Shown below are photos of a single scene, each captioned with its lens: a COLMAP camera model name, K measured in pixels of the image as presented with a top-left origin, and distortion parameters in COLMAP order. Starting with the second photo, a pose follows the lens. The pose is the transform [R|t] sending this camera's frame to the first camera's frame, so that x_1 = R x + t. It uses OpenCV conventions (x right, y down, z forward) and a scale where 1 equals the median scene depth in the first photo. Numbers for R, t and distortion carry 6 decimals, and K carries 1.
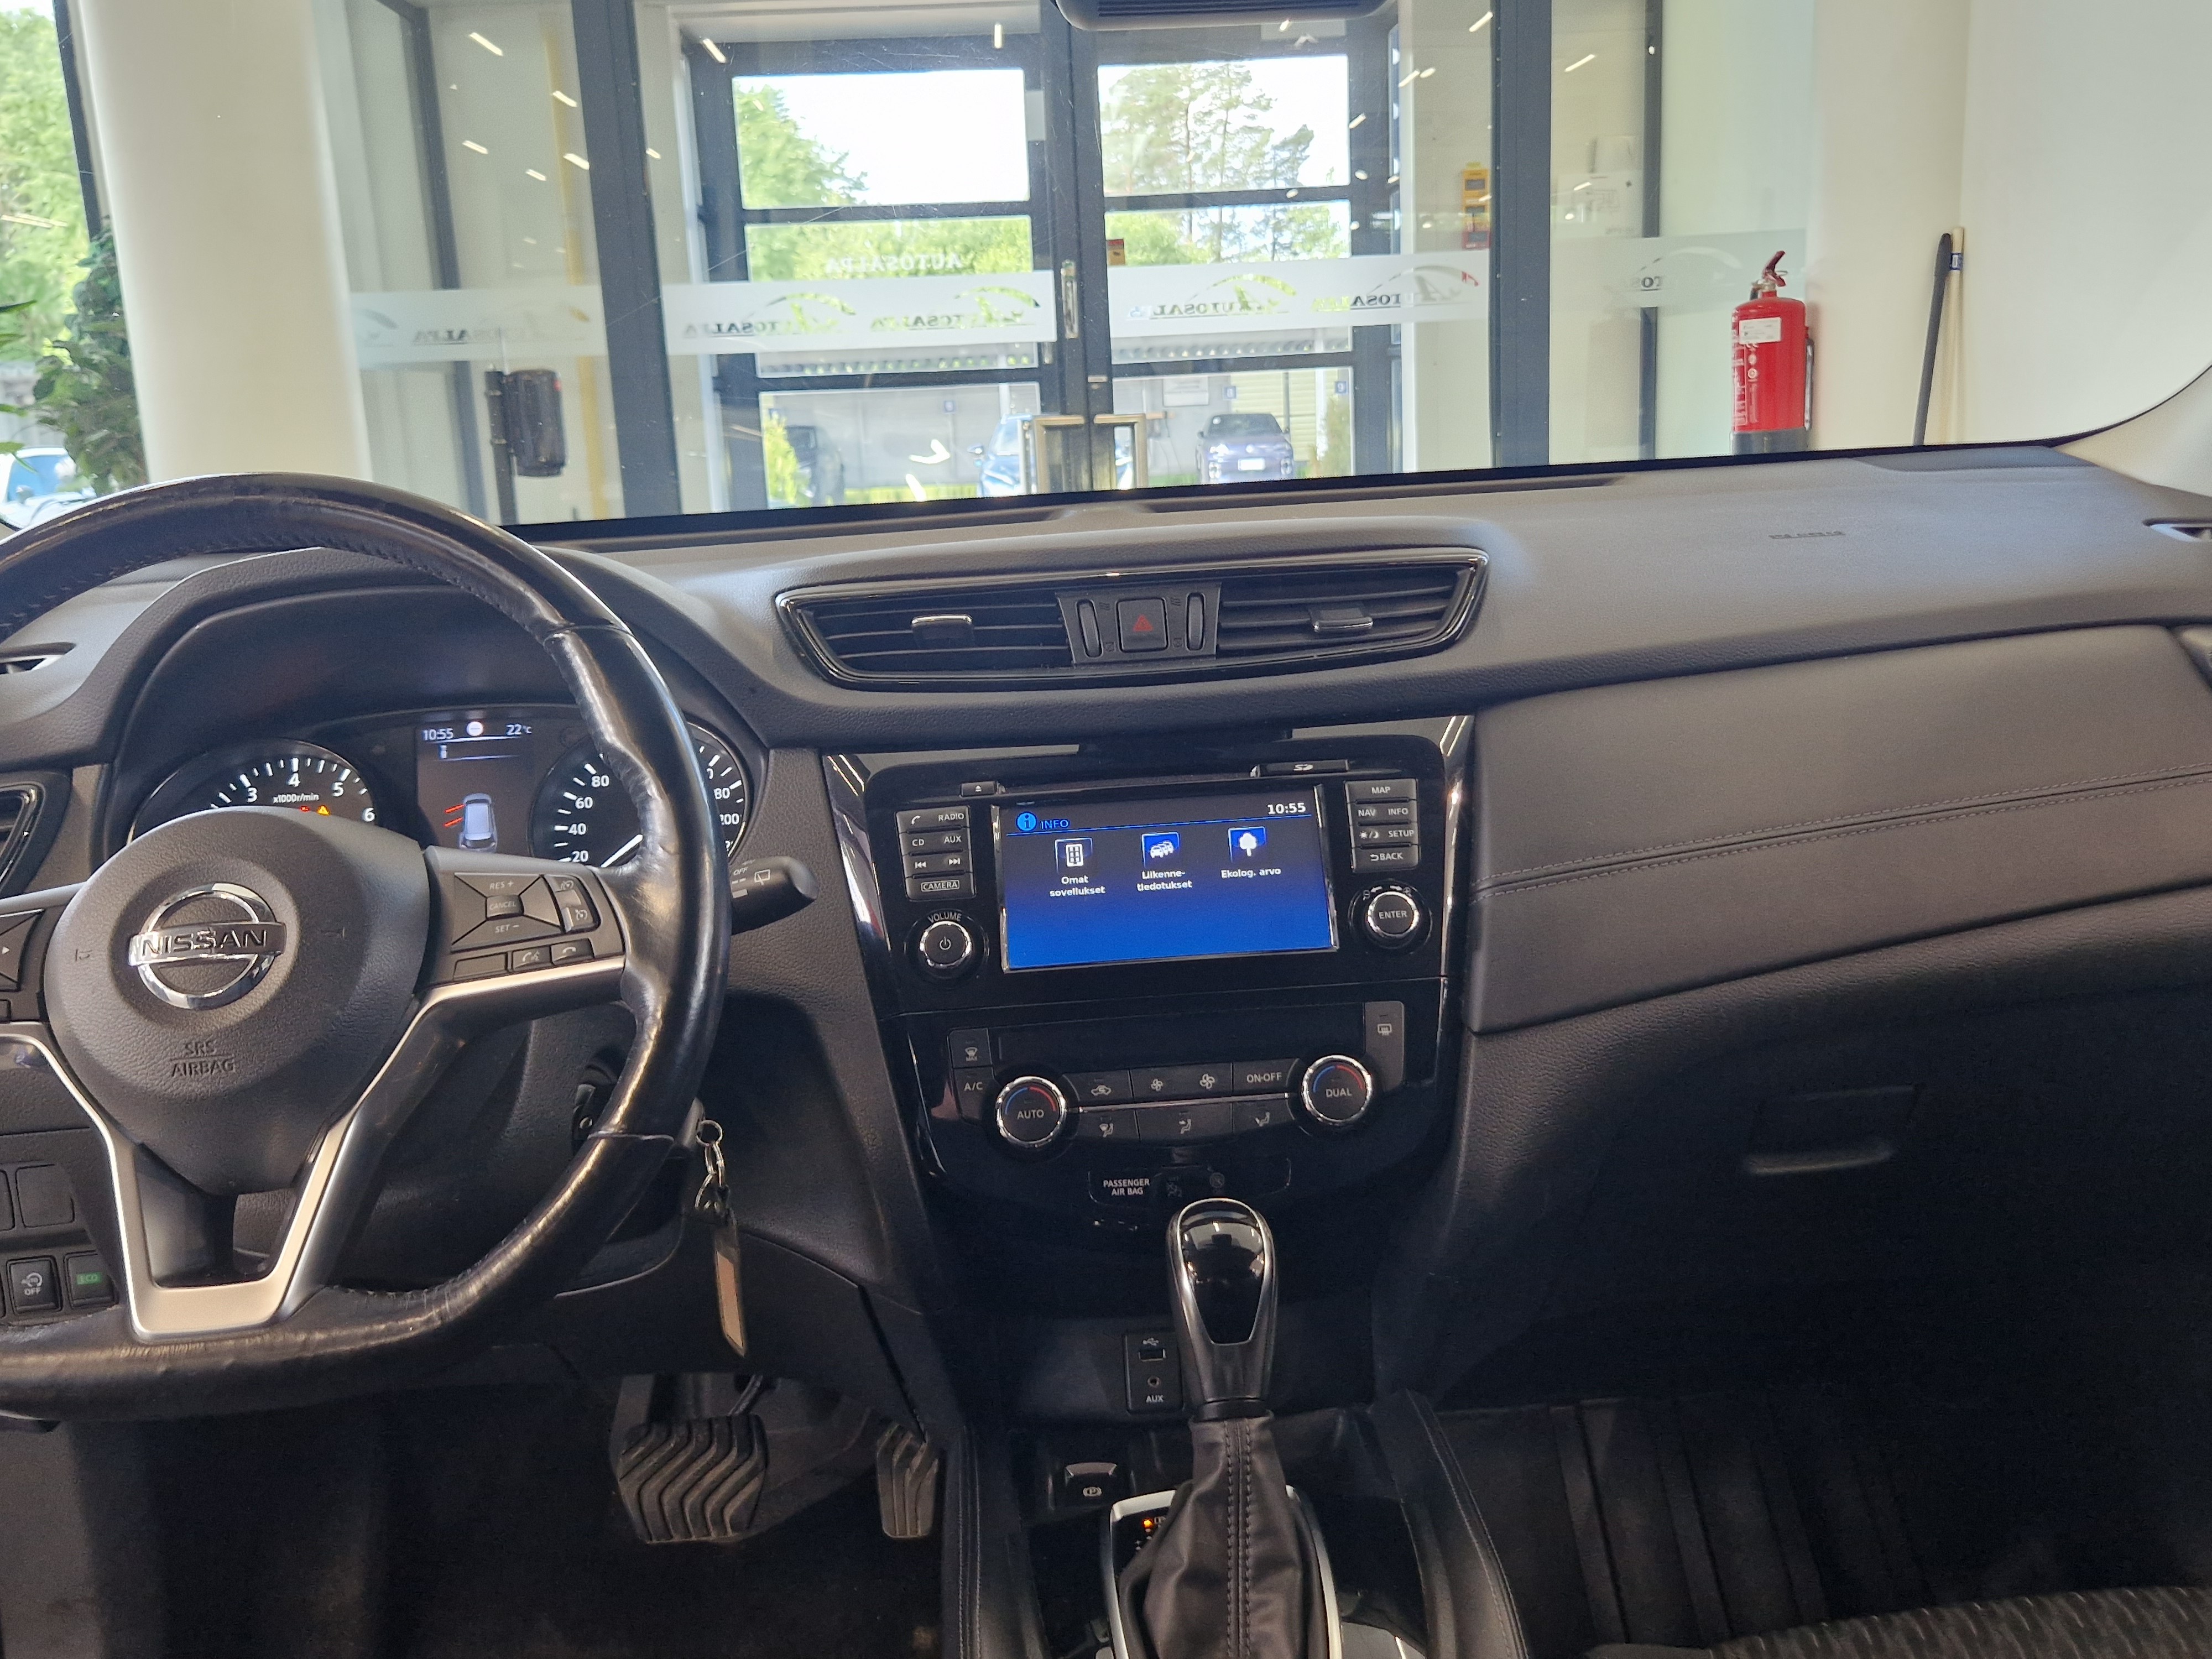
lens RADIAL K [[2018.3, 0, 1106.0], [0, 2018.3, 829.5], [0, 0, 1]] dist [0.053600, -0.064650]
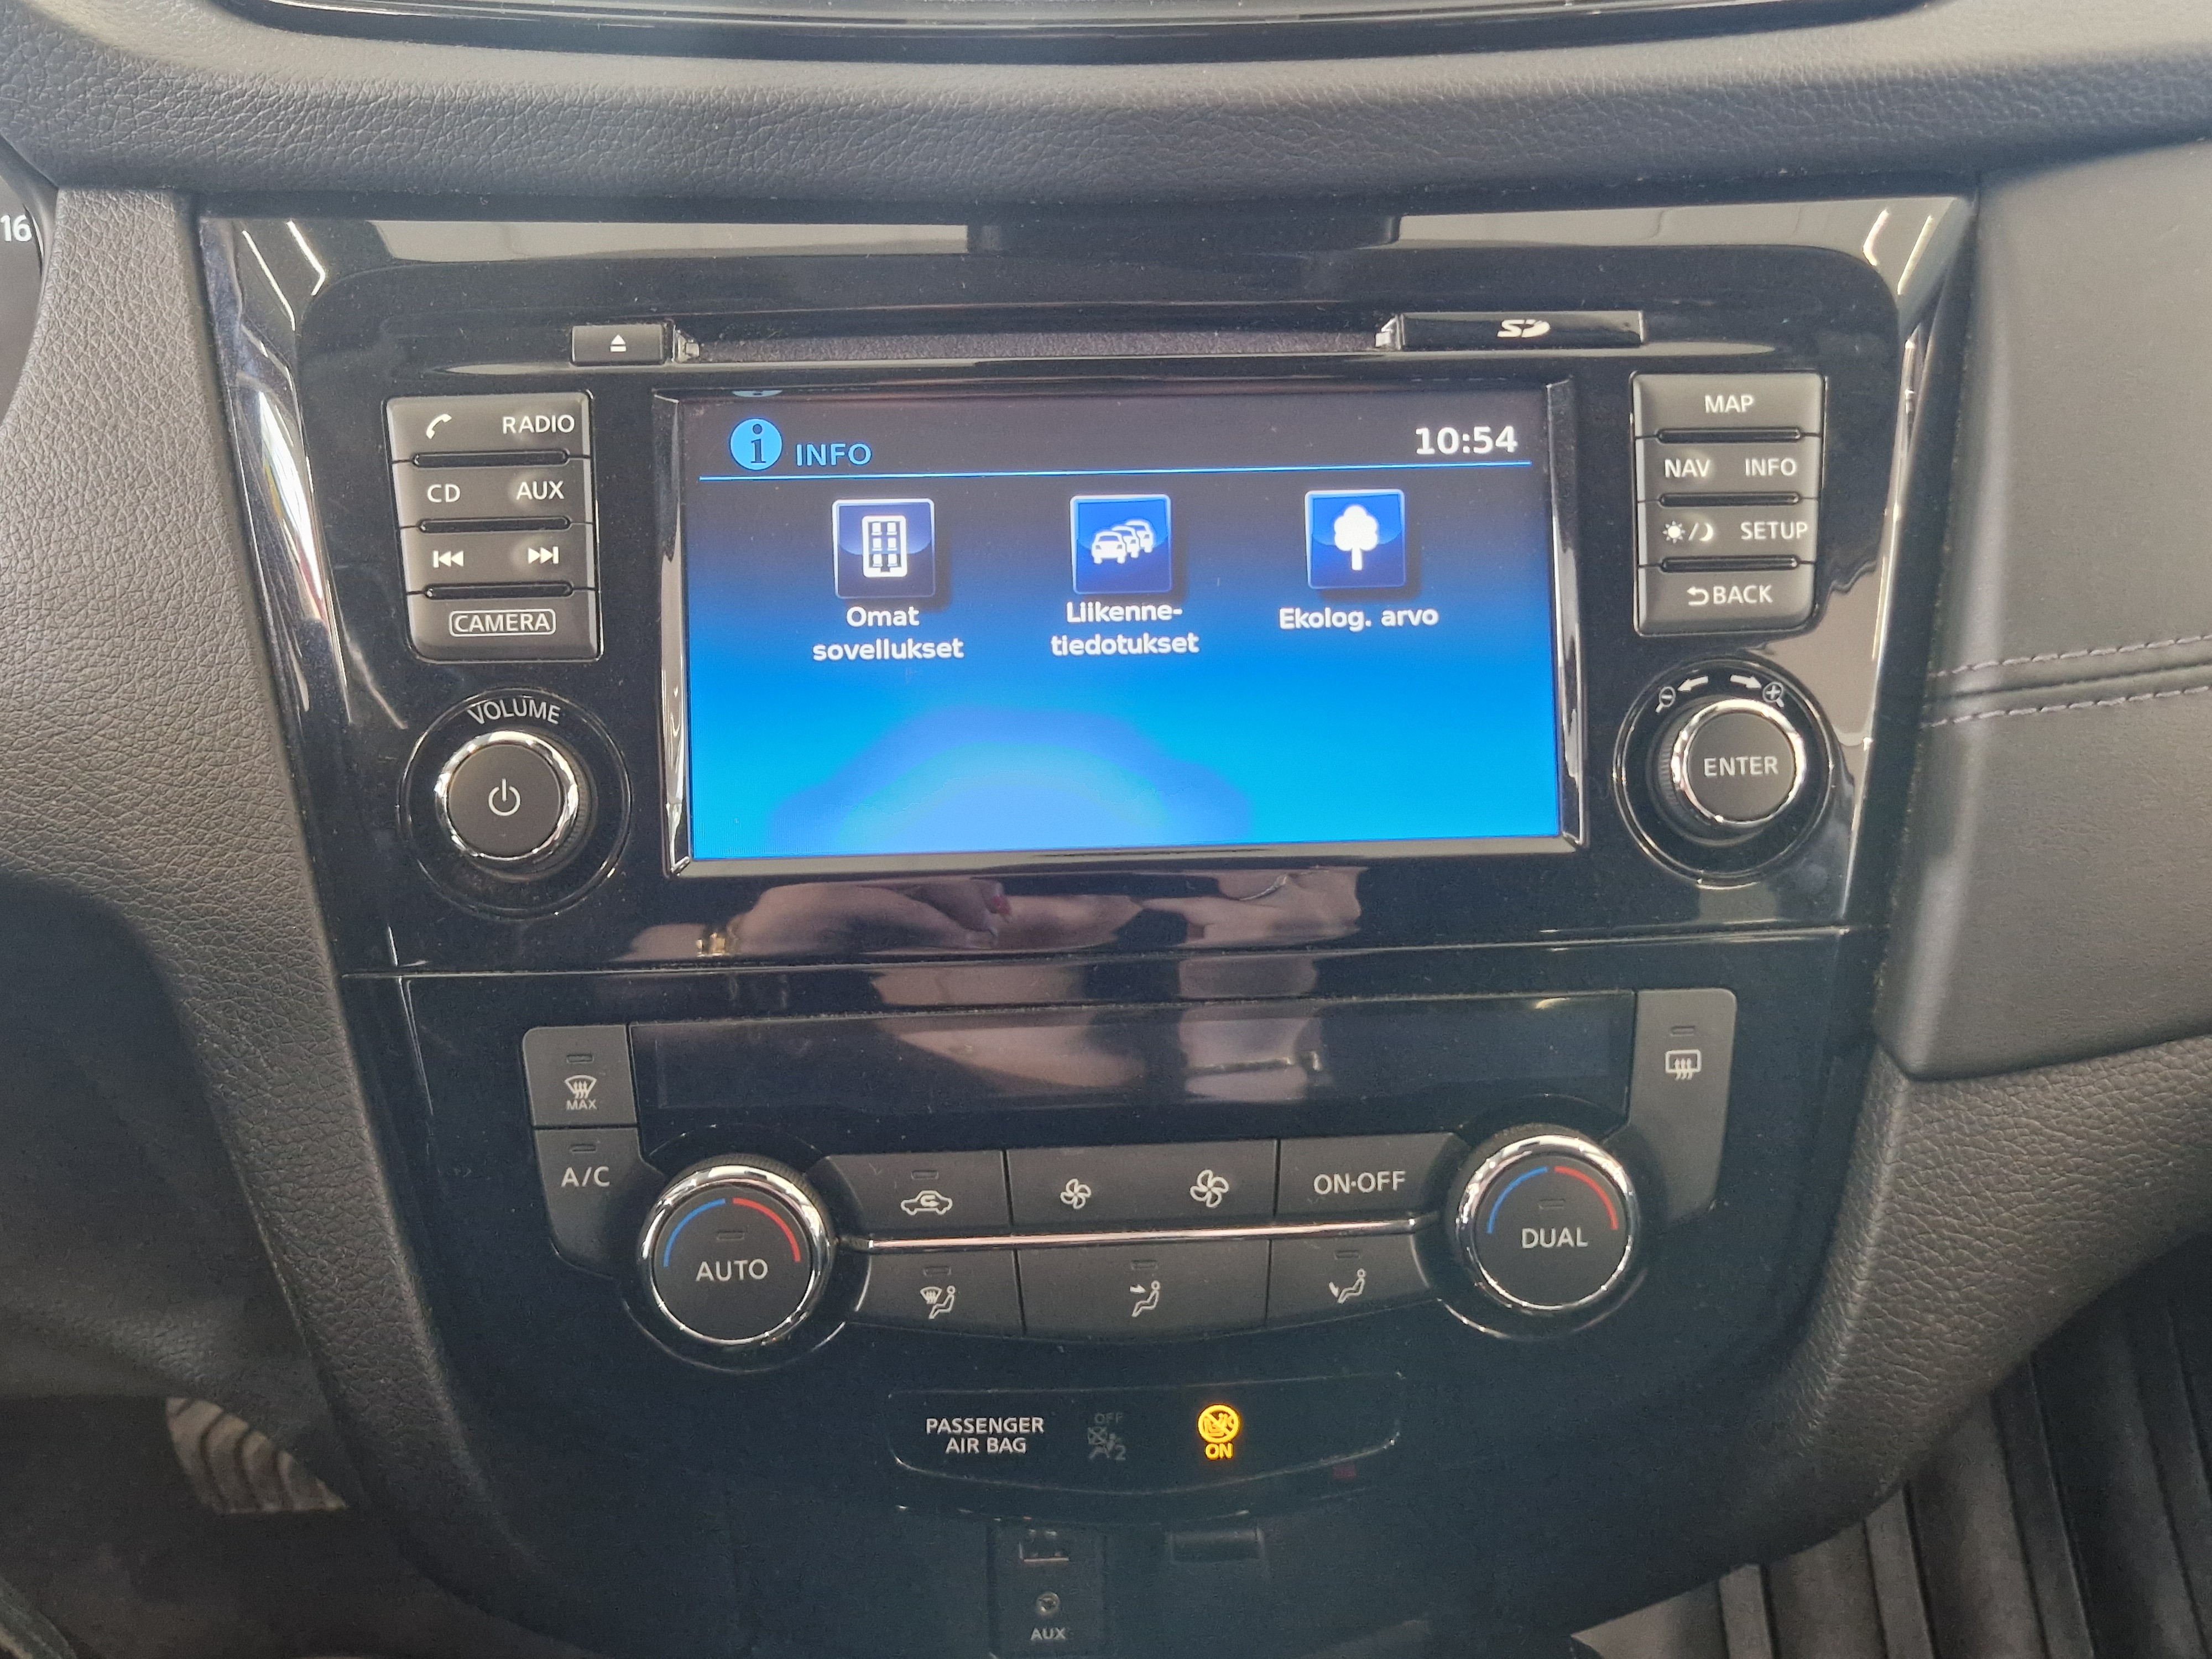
lens RADIAL K [[2018.3, 0, 1106.0], [0, 2018.3, 829.5], [0, 0, 1]] dist [0.053600, -0.064650]
pose [[0.998411, 0.044896, 0.034055, 0.014401], [-0.052568, 0.959754, 0.275879, -0.041575], [-0.020298, -0.277231, 0.960589, 0.633680]]
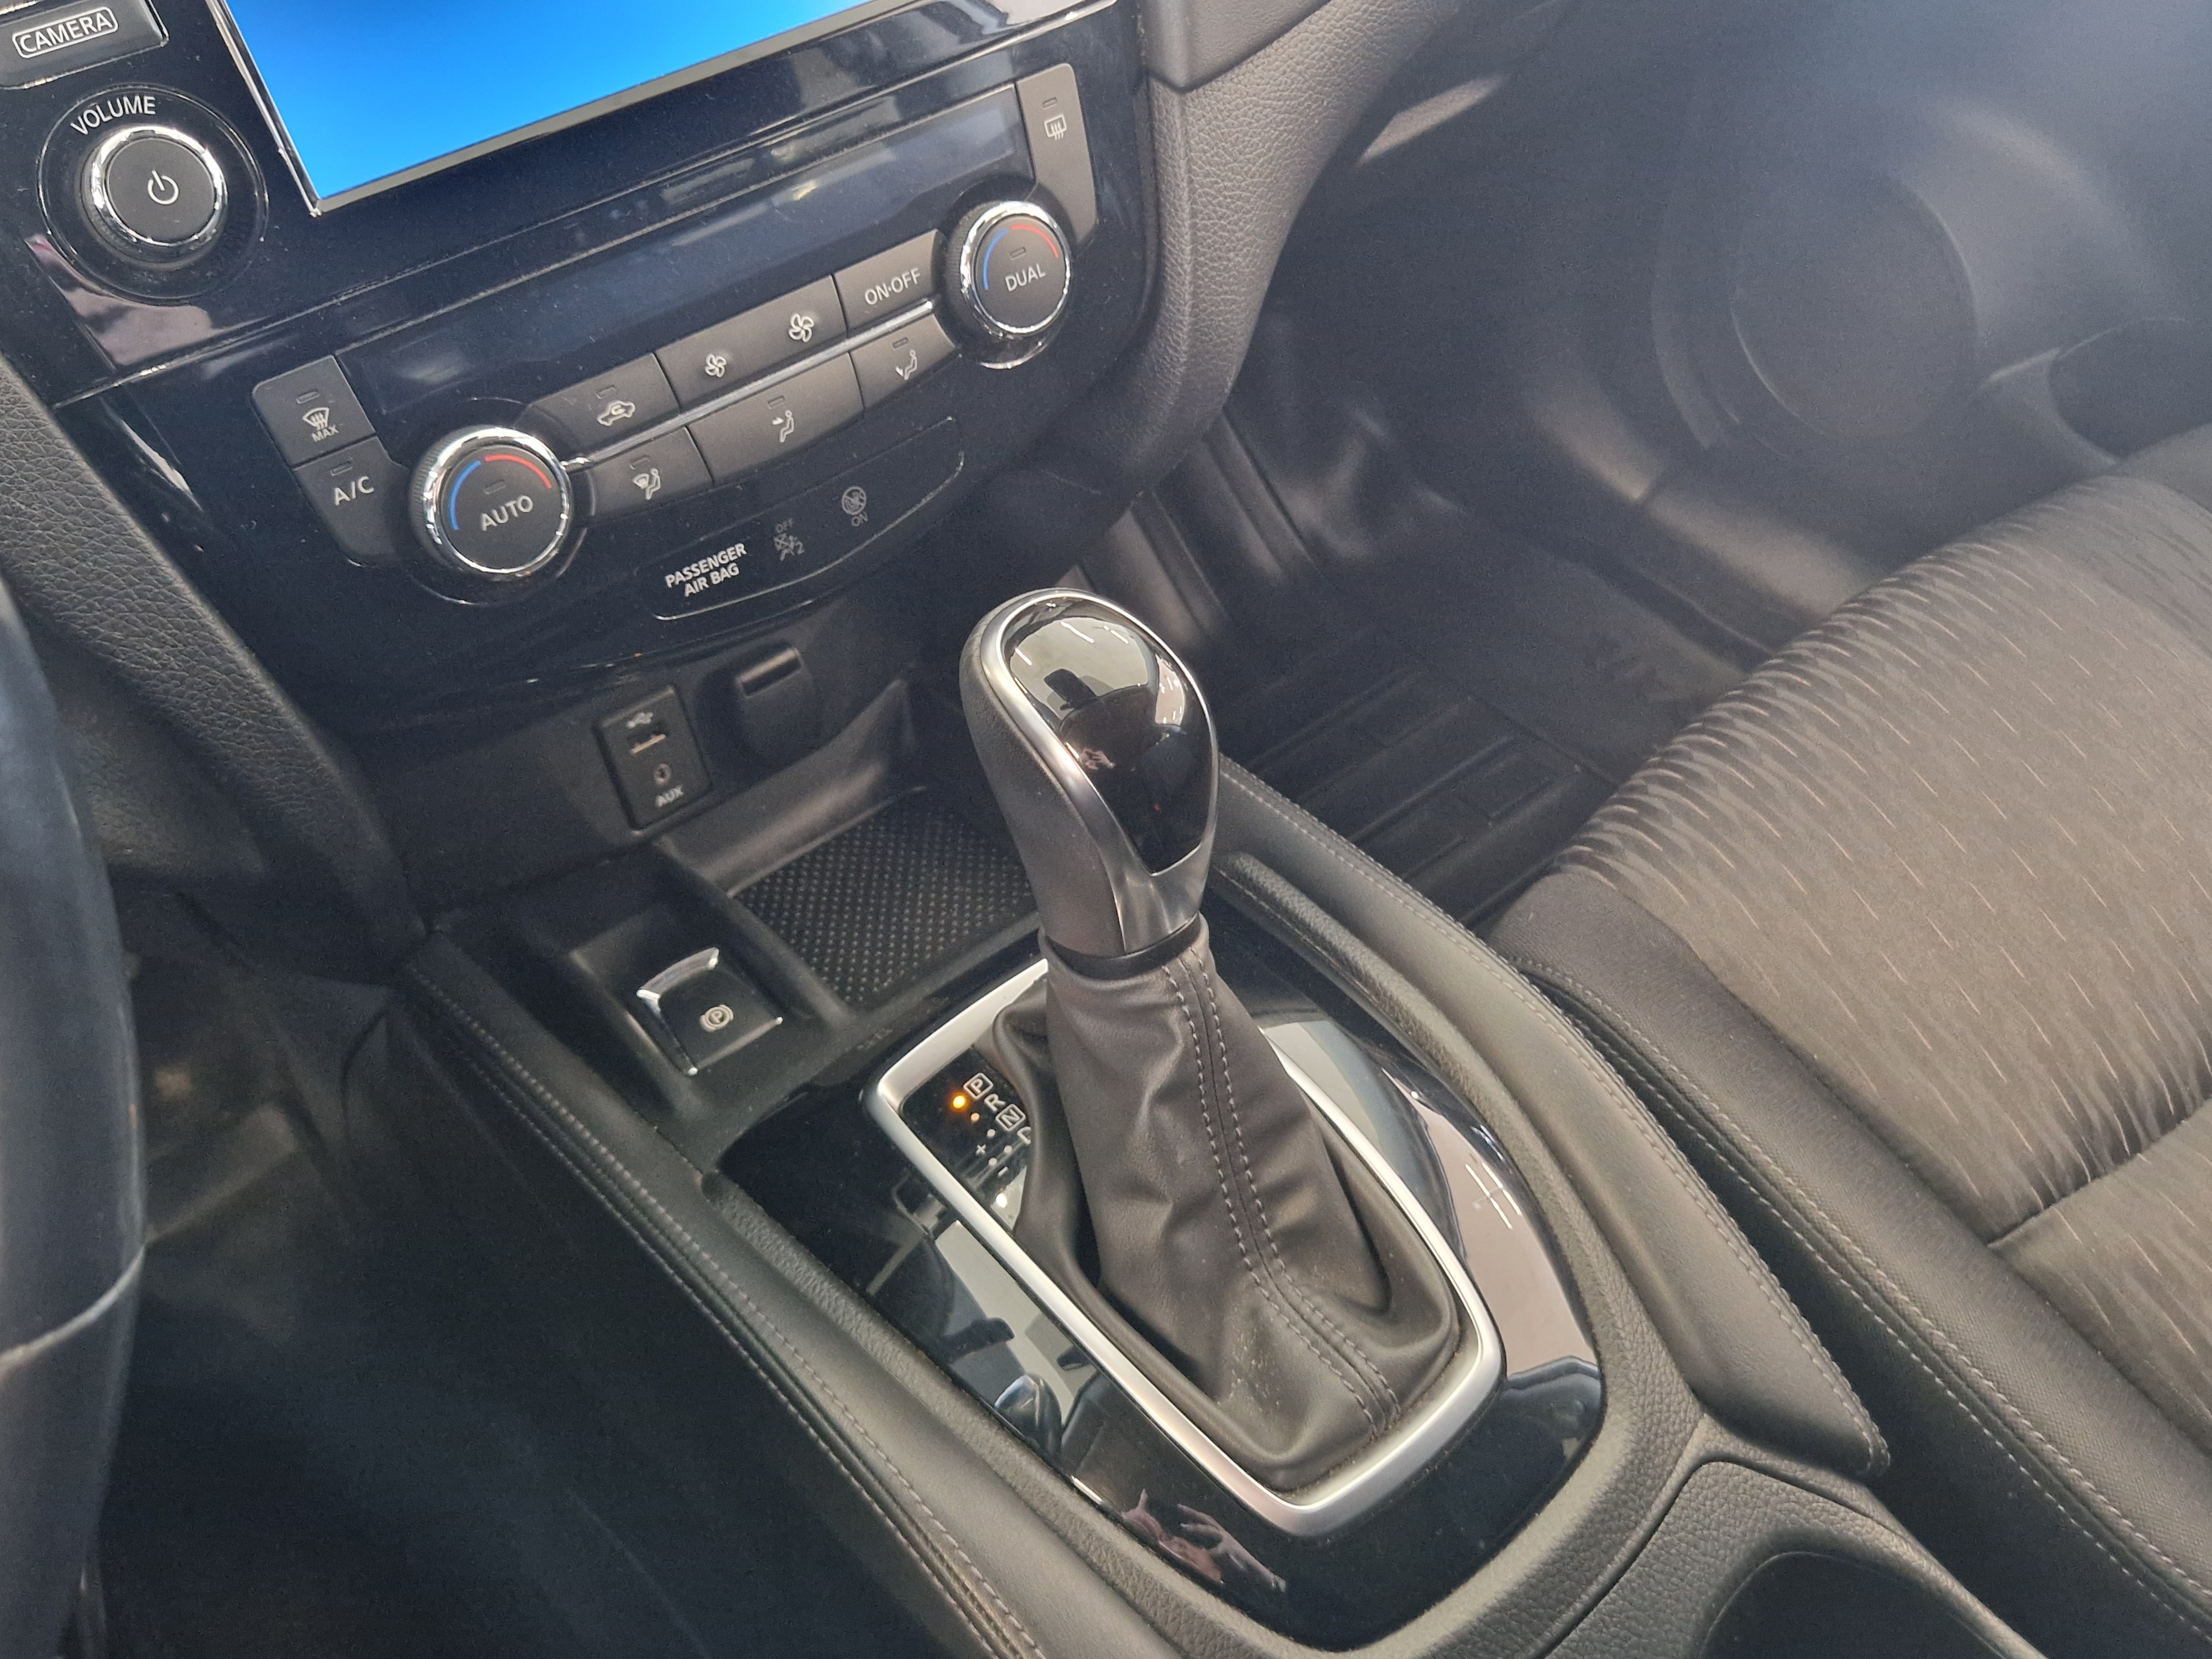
lens RADIAL K [[2018.3, 0, 1106.0], [0, 2018.3, 829.5], [0, 0, 1]] dist [0.053600, -0.064650]
pose [[0.798078, -0.406829, 0.444479, -0.158400], [0.091424, 0.810876, 0.578033, -0.056192], [-0.595578, -0.420679, 0.684336, 0.539096]]
